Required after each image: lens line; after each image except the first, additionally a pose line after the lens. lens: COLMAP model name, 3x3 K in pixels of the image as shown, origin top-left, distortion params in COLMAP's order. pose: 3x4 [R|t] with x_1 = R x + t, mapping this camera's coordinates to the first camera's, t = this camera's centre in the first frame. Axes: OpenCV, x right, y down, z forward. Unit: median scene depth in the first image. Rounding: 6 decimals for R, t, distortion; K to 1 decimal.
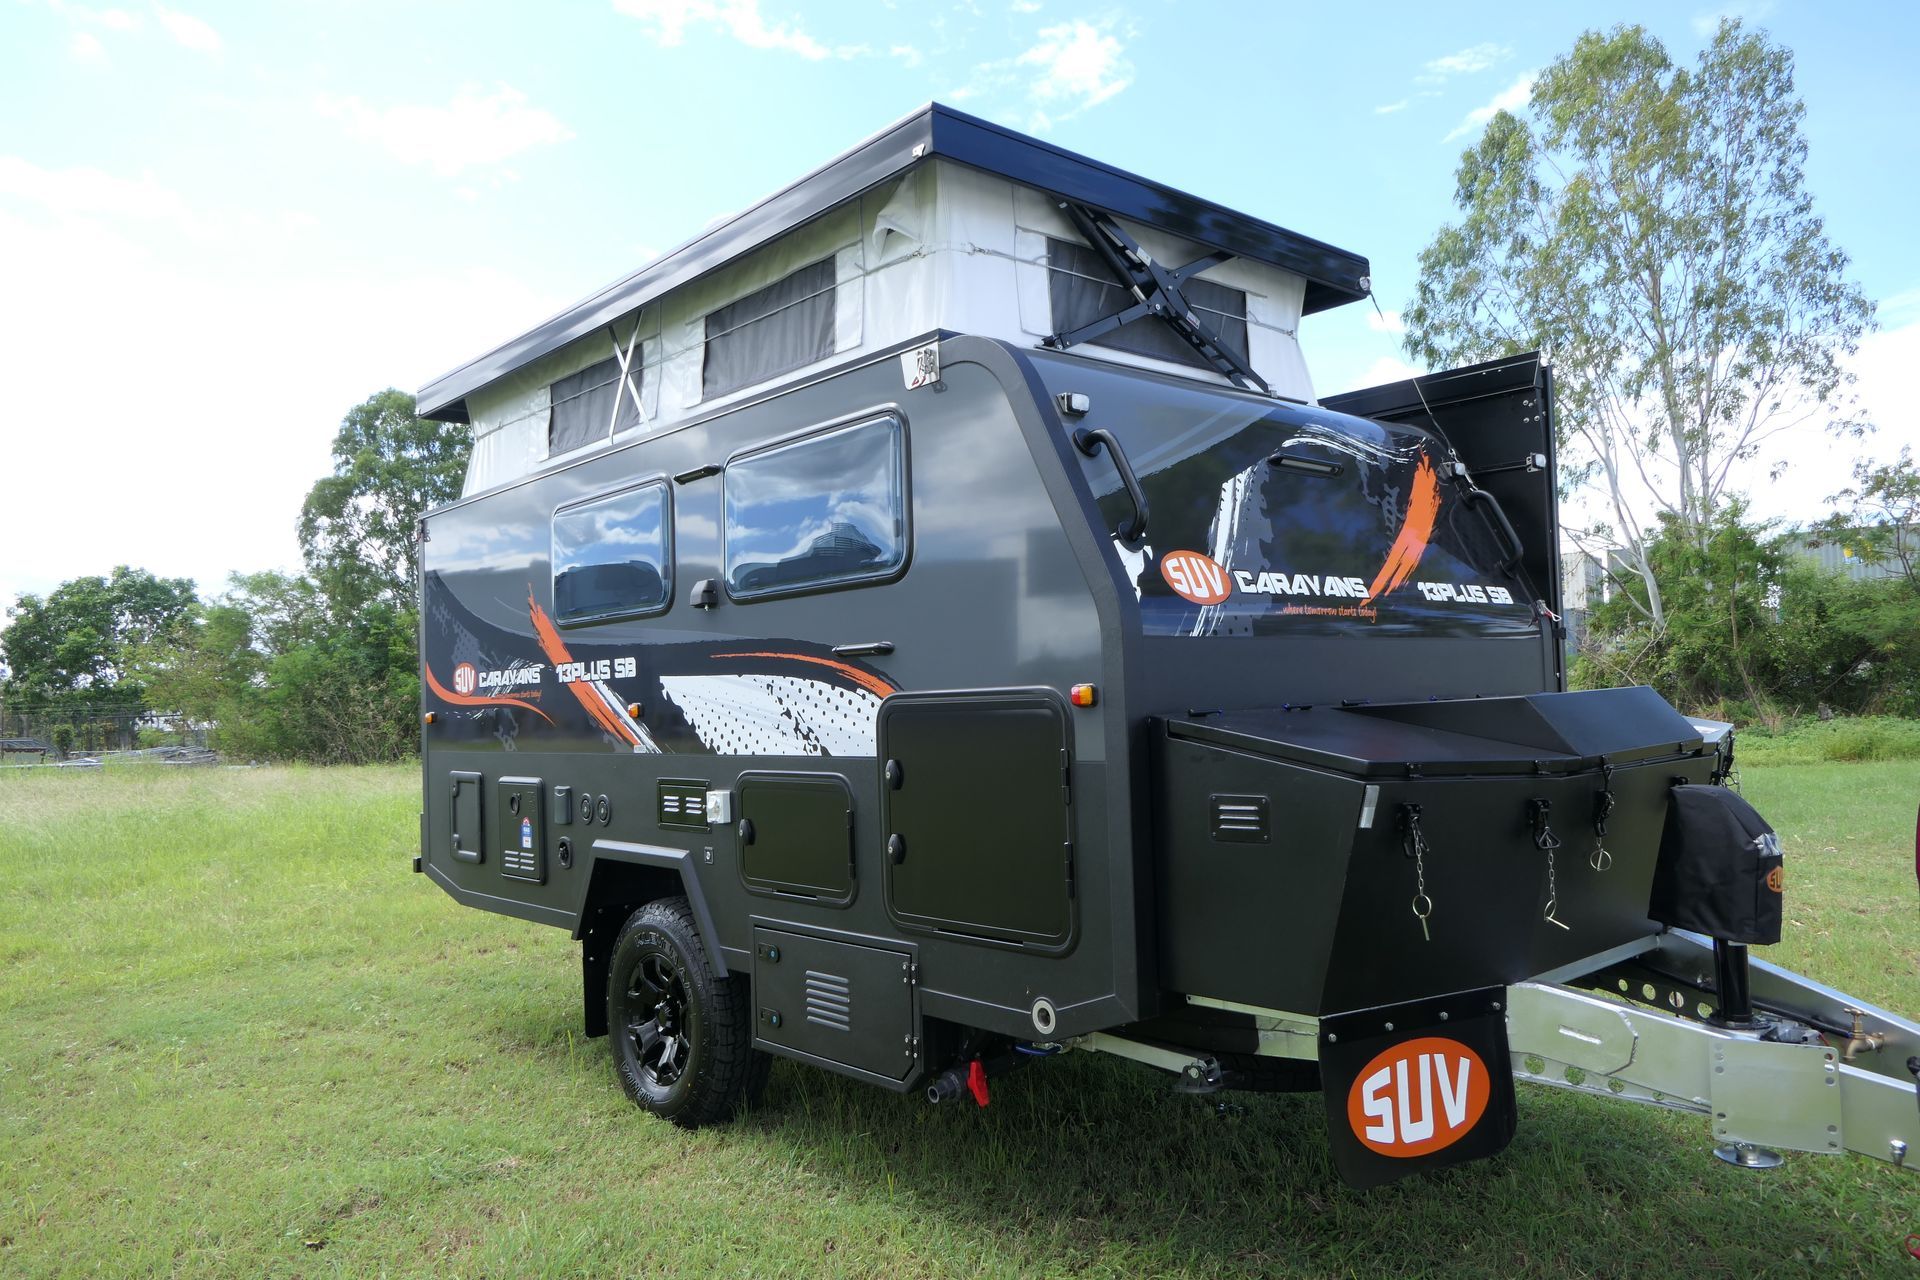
lens RADIAL K [[1382.1, 0, 954.7], [0, 1382.1, 634.3], [0, 0, 1]] dist [-0.010199, 0.007681]
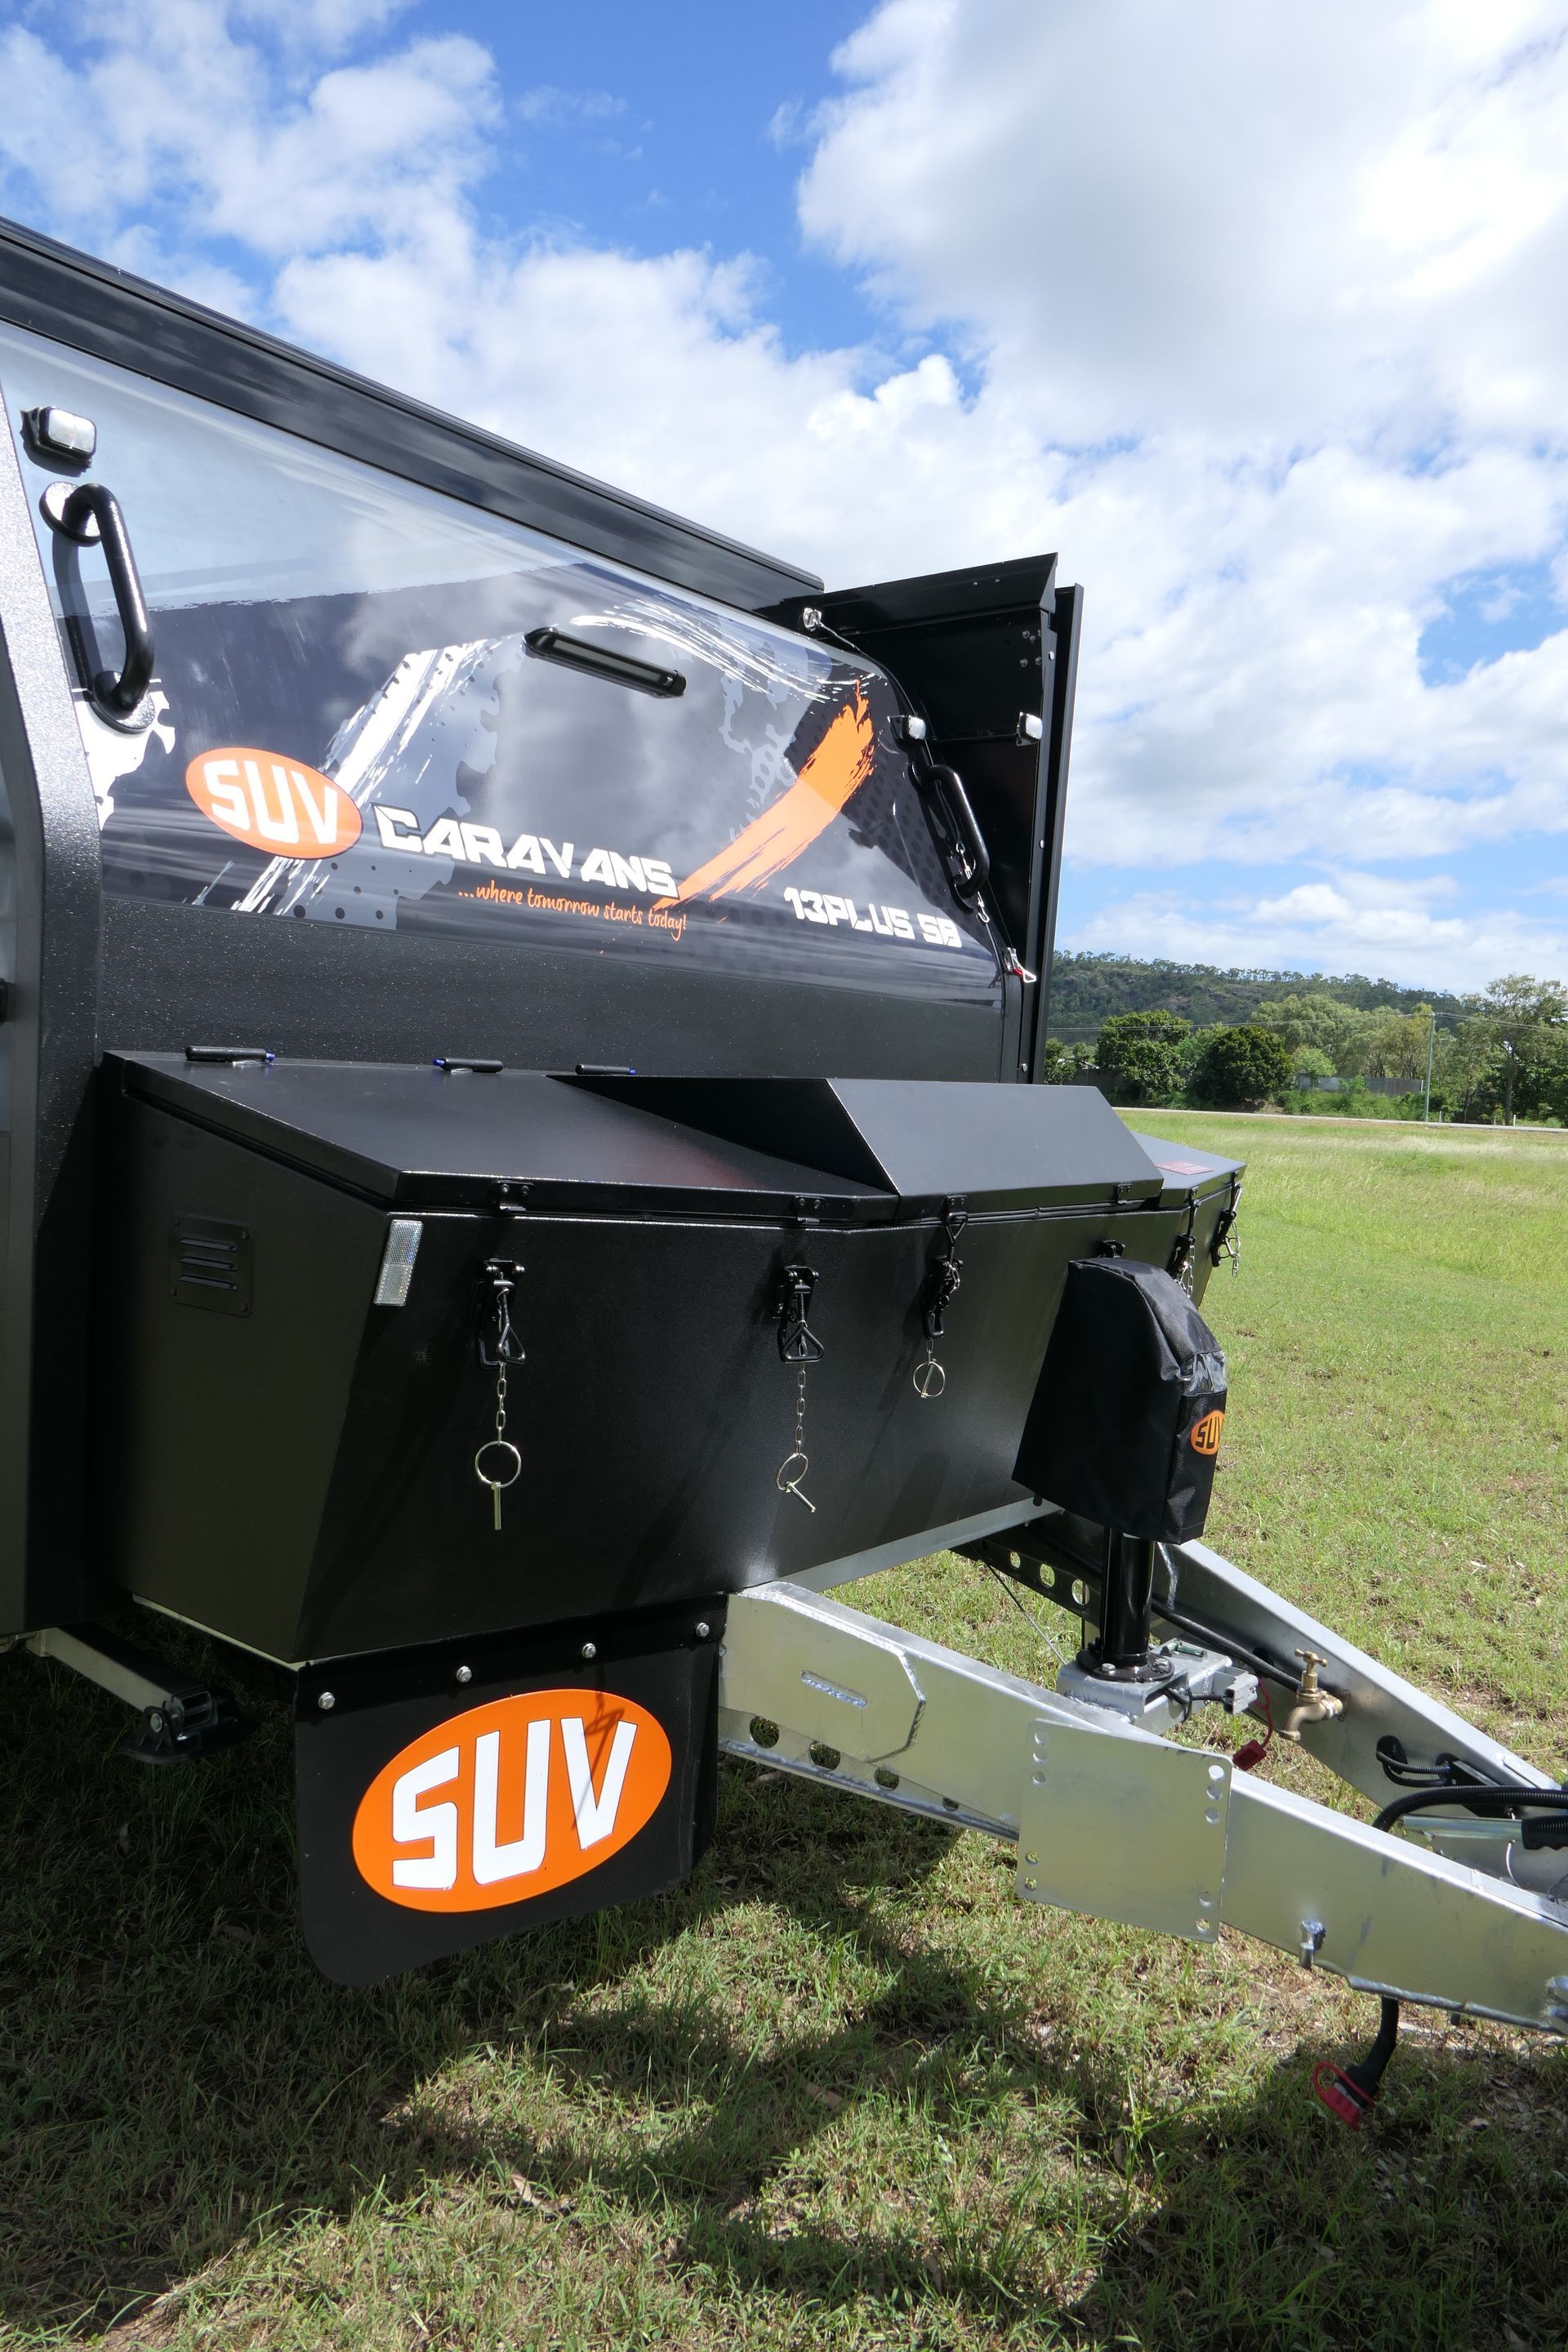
lens RADIAL K [[1693.1, 0, 788.6], [0, 1693.1, 1183.4], [0, 0, 1]] dist [-0.010199, 0.007681]
pose [[0.981949, 0.076809, 0.172850, 0.250837], [-0.095286, 0.990286, 0.101265, 0.017594], [-0.163392, -0.115907, 0.979729, 0.298970]]
